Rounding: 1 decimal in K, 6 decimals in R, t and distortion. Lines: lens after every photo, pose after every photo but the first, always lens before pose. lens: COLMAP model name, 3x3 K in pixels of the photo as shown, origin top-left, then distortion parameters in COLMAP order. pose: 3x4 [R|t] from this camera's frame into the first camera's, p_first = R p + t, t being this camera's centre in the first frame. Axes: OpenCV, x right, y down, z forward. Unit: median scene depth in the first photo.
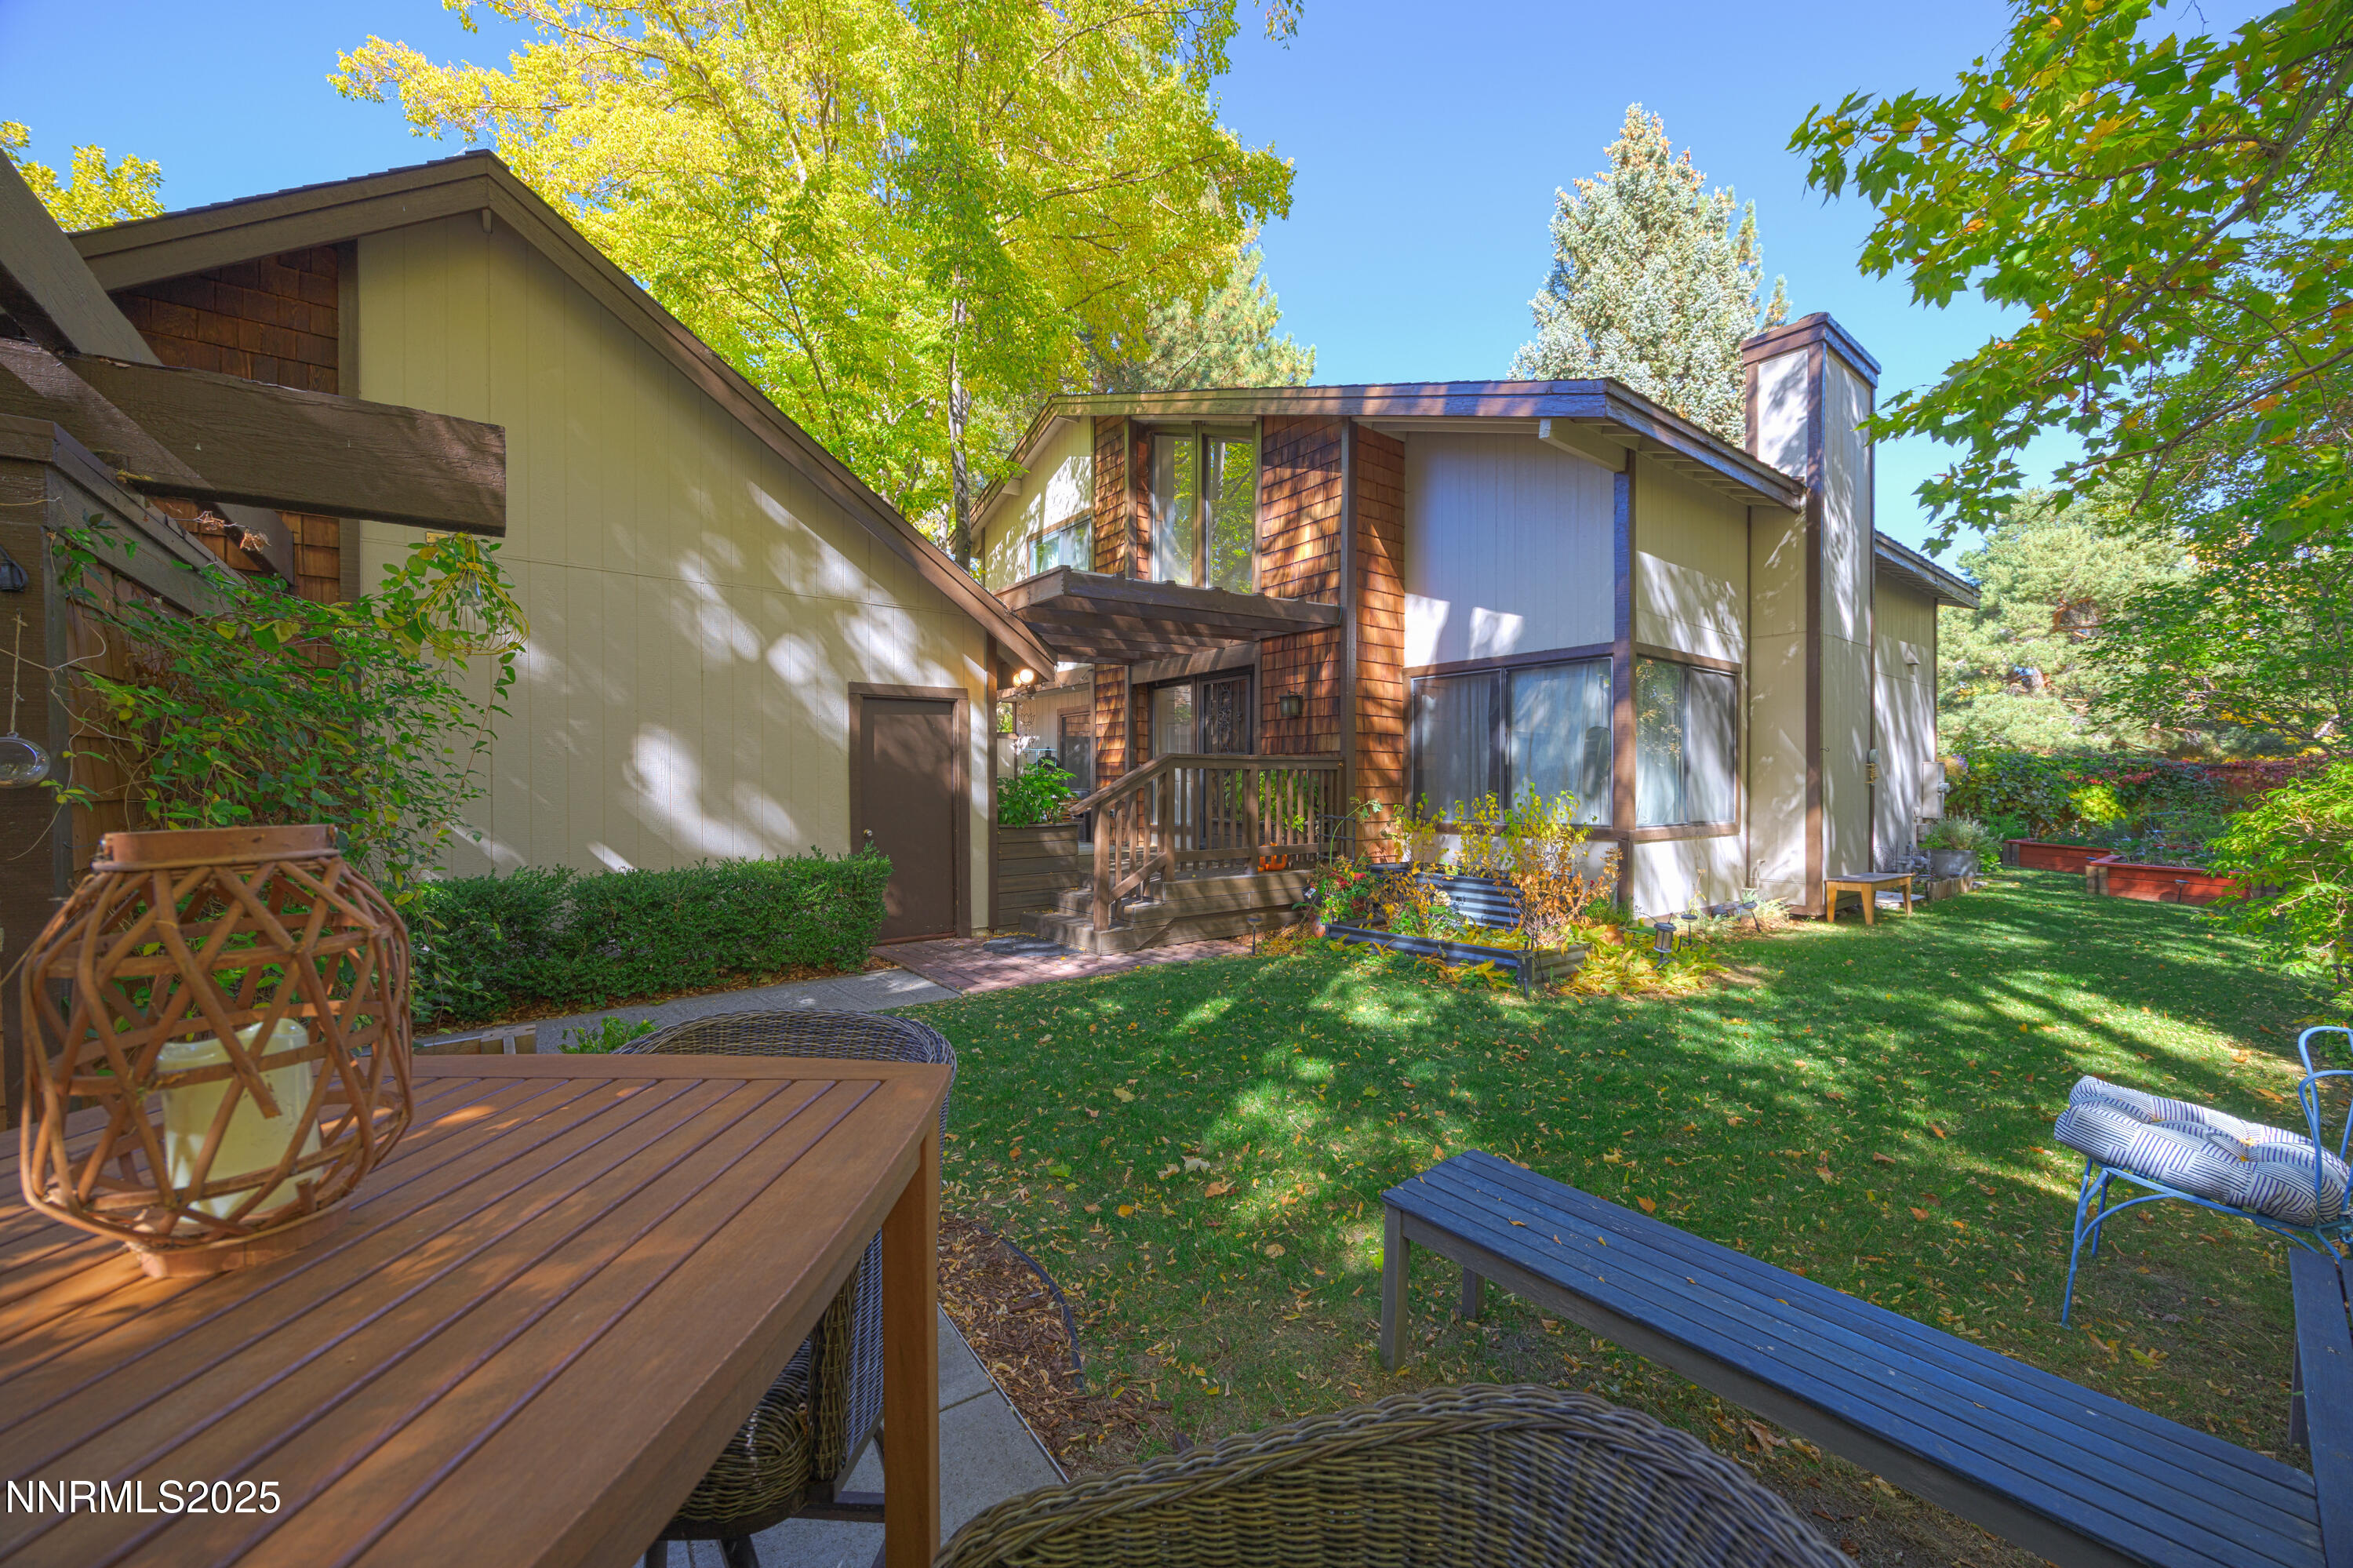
lens RADIAL K [[923.7, 0, 1176.5], [0, 923.7, 784.0], [0, 0, 1]] dist [-0.001202, -0.000195]
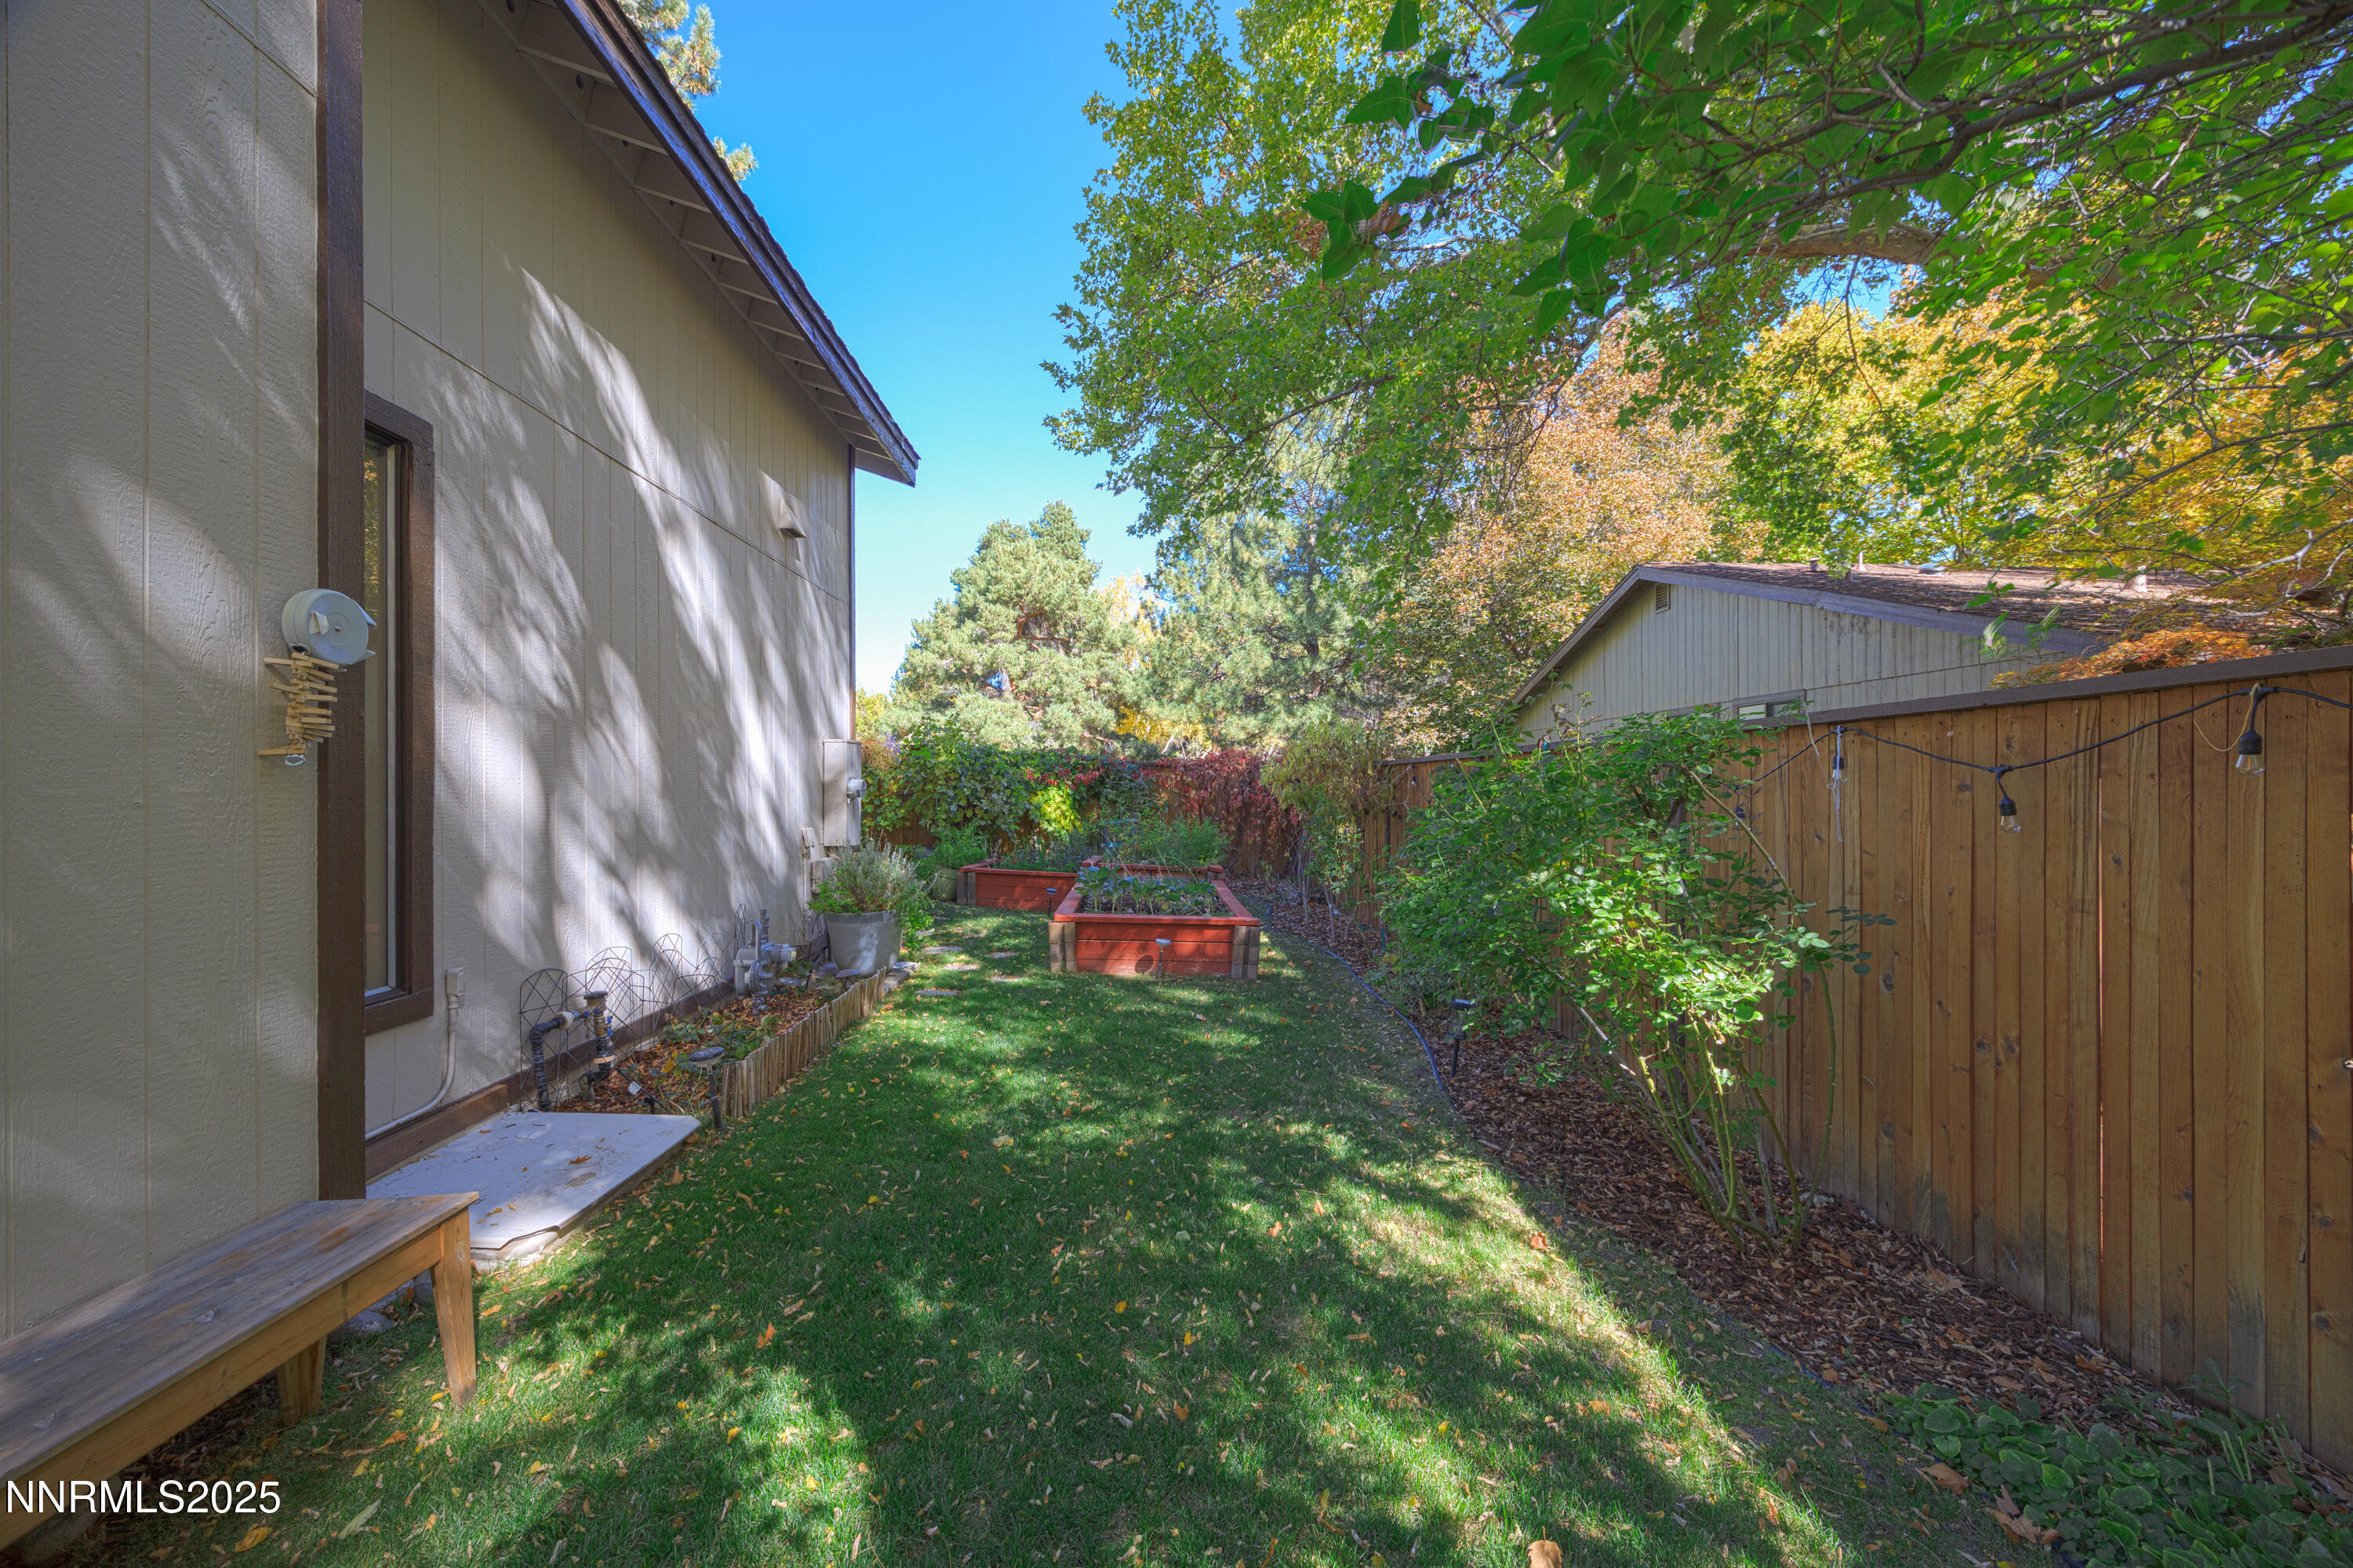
lens RADIAL K [[923.7, 0, 1176.5], [0, 923.7, 784.0], [0, 0, 1]] dist [-0.001202, -0.000195]
pose [[0.599487, -0.001995, 0.800382, 0.233047], [0.004860, 0.999988, -0.001148, 0.000681], [-0.800370, 0.004578, 0.599489, 0.241381]]
